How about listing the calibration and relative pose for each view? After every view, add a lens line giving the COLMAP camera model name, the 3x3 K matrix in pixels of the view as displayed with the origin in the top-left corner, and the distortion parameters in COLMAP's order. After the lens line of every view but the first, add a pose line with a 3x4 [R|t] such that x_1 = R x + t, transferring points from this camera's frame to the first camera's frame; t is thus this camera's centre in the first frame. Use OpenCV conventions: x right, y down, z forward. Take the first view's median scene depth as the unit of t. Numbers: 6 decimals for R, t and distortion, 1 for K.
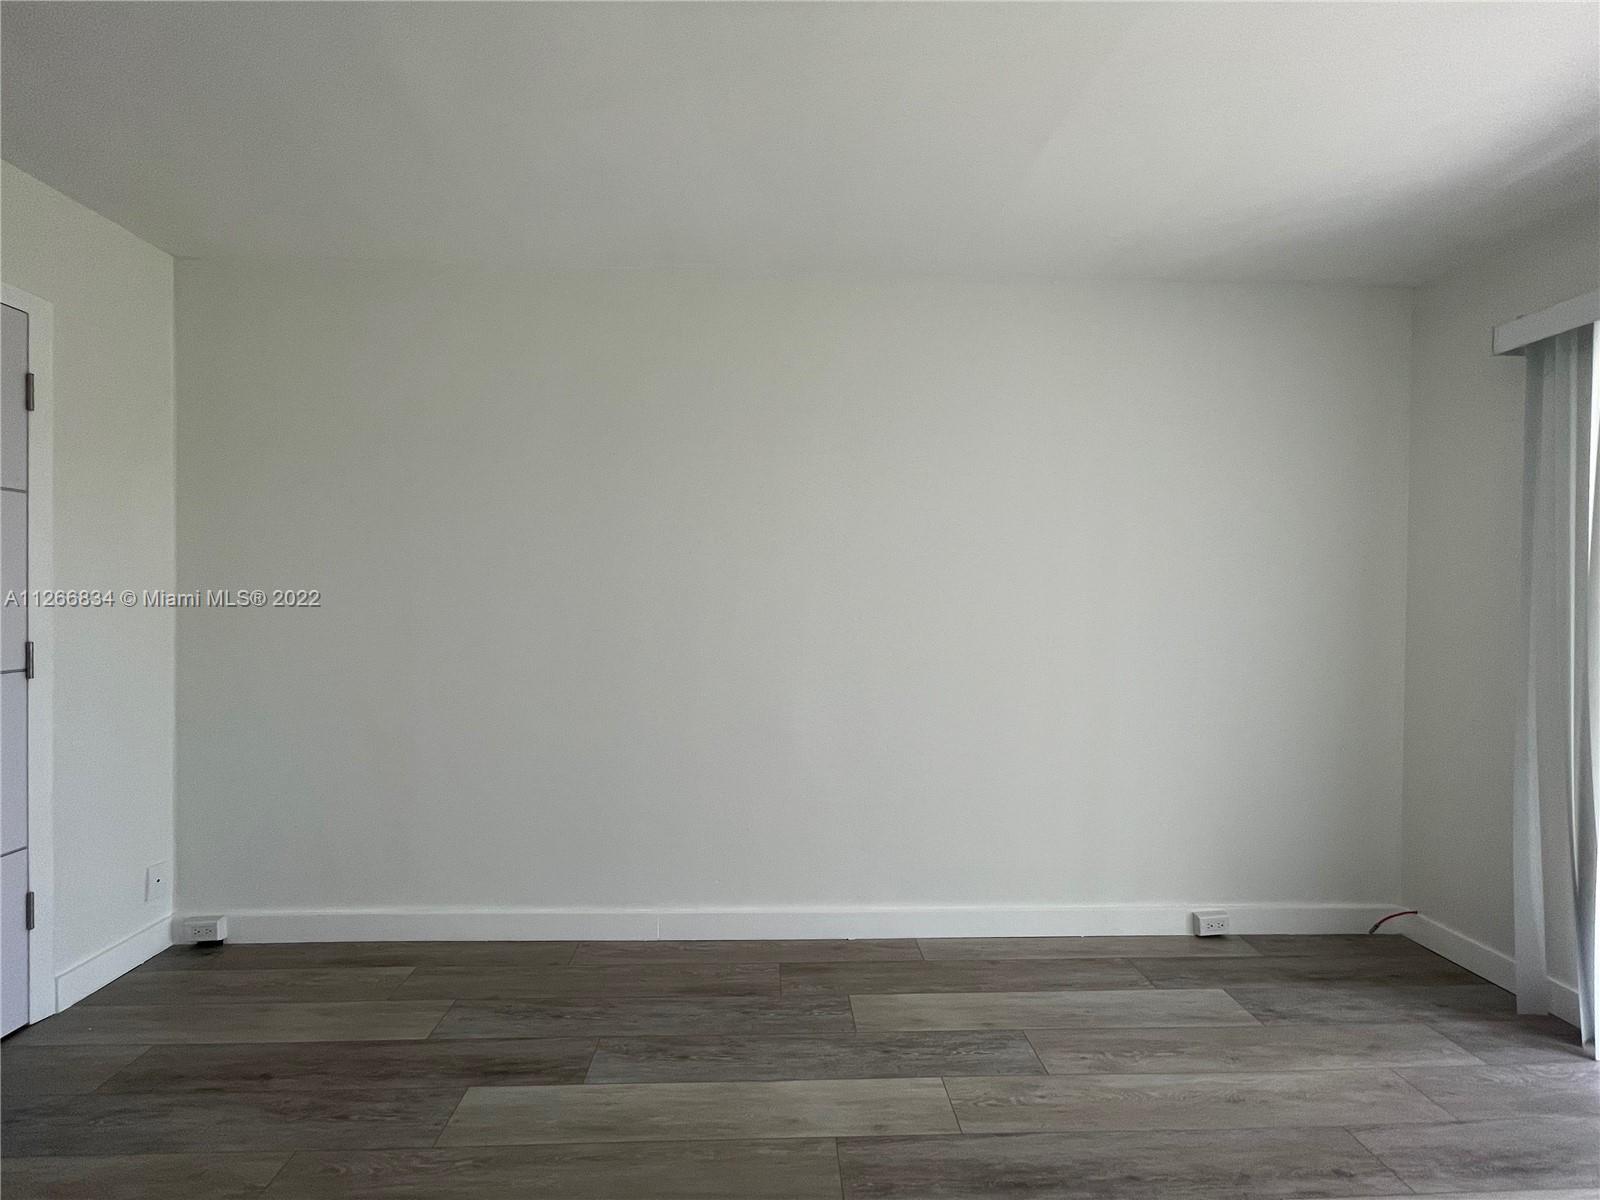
lens RADIAL K [[646.1, 0, 799.5], [0, 646.1, 601.3], [0, 0, 1]] dist [-0.003145, 0.001727]
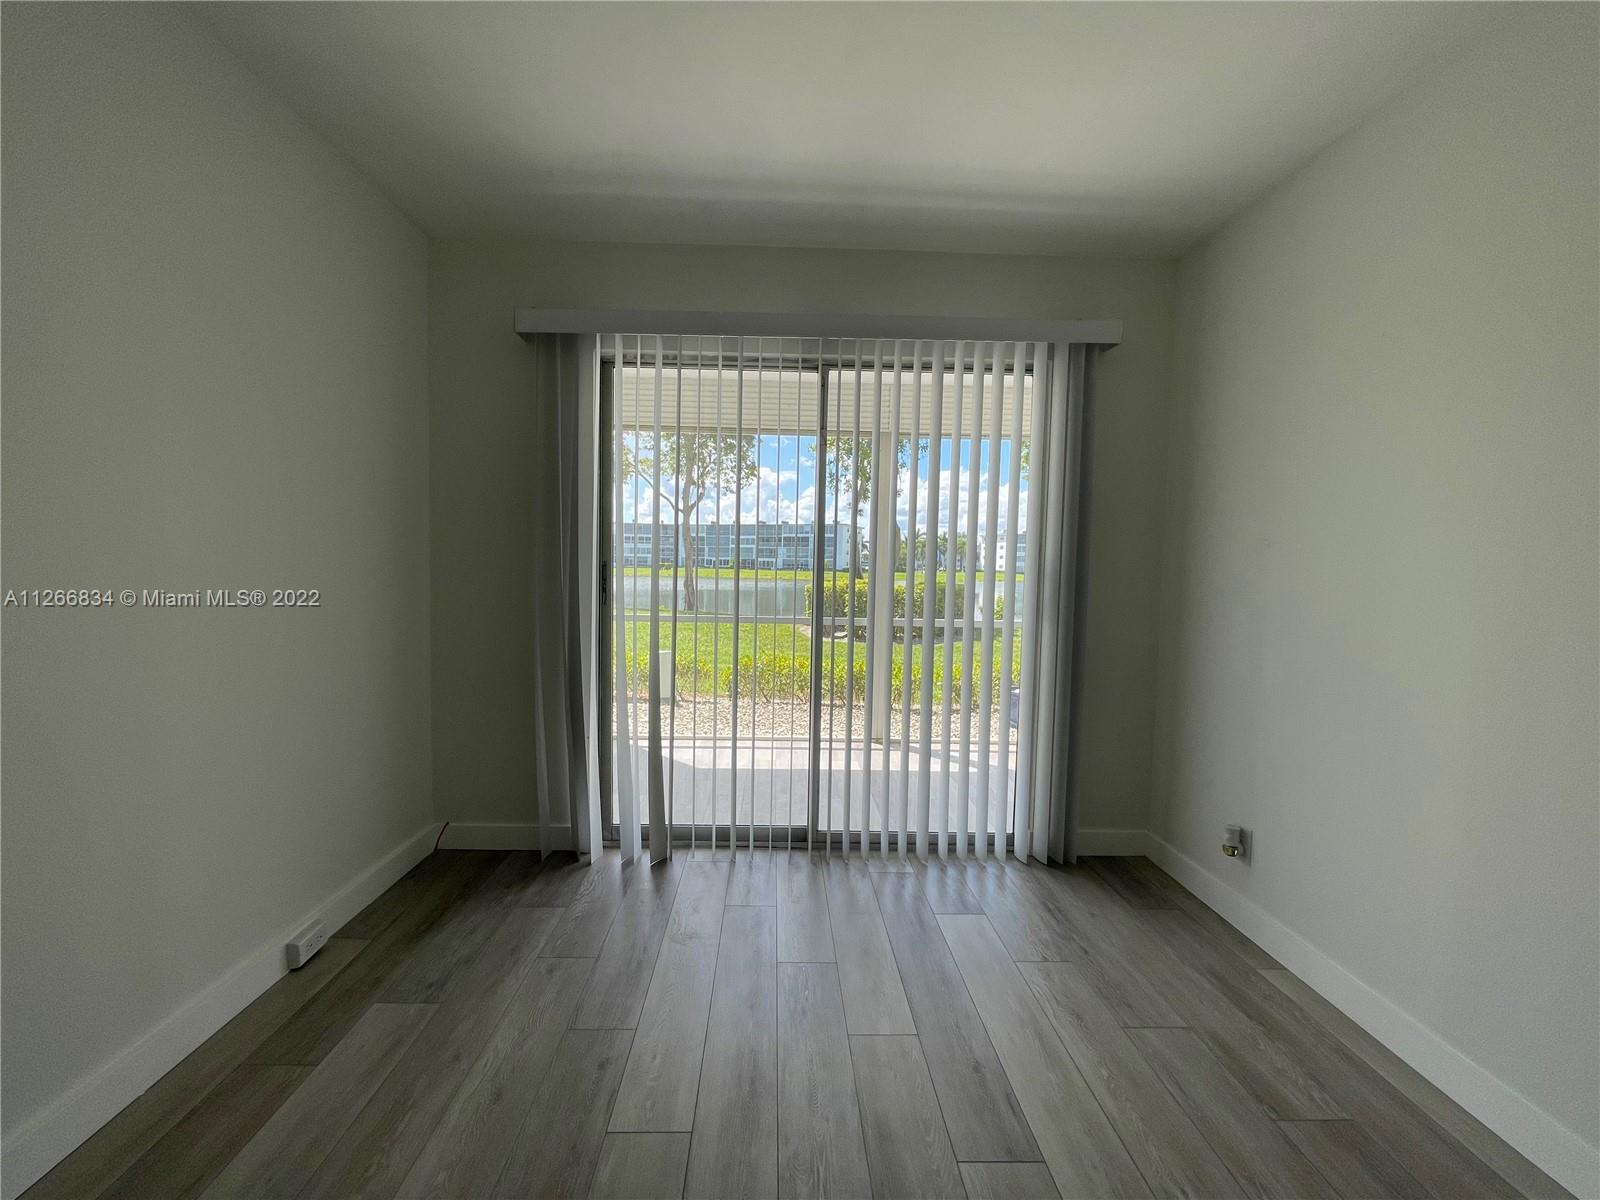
lens RADIAL K [[646.1, 0, 799.4], [0, 646.1, 589.4], [0, 0, 1]] dist [-0.003145, 0.001727]
pose [[-0.004624, -0.038002, 0.999267, -0.134172], [-0.025496, 0.998957, 0.037872, 0.037168], [-0.999664, -0.025303, -0.005588, 0.476818]]
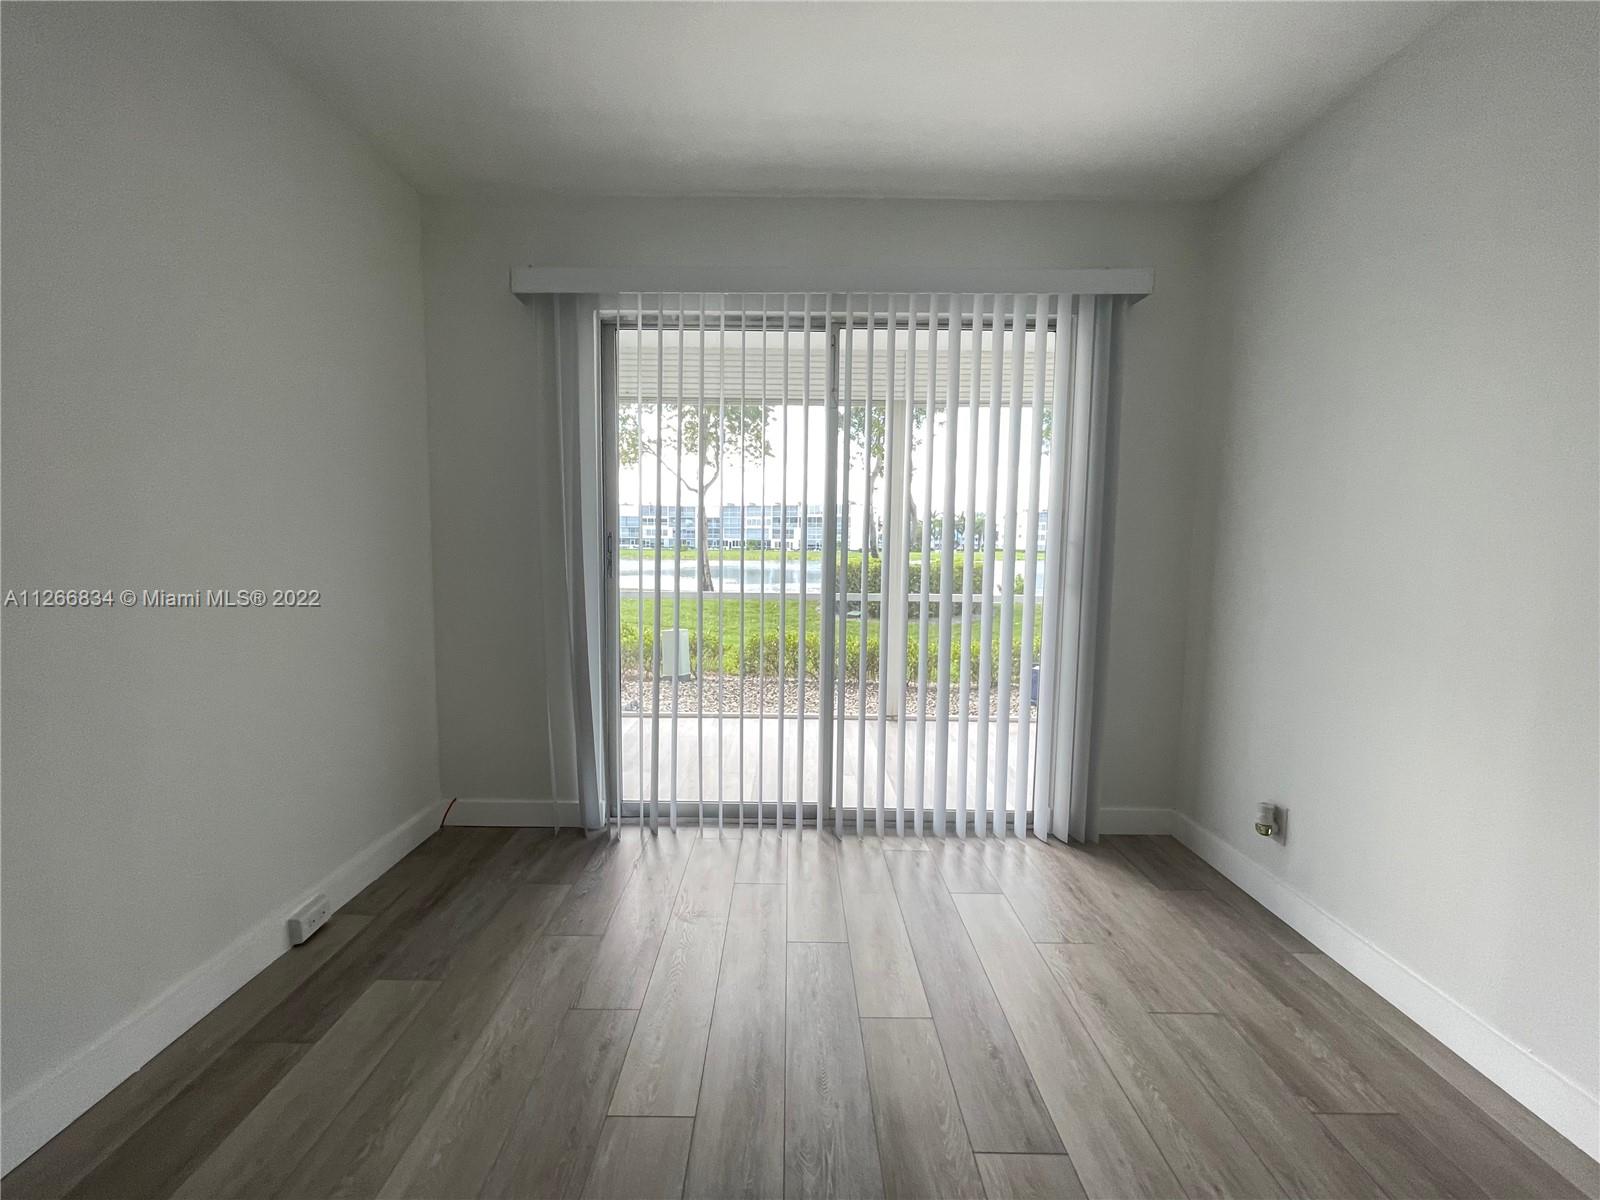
lens RADIAL K [[646.1, 0, 797.5], [0, 646.1, 591.3], [0, 0, 1]] dist [-0.003145, 0.001727]
pose [[0.024285, -0.070861, 0.997191, -0.089357], [-0.016529, 0.997320, 0.071273, 0.057344], [-0.999568, -0.018214, 0.023048, 0.463682]]
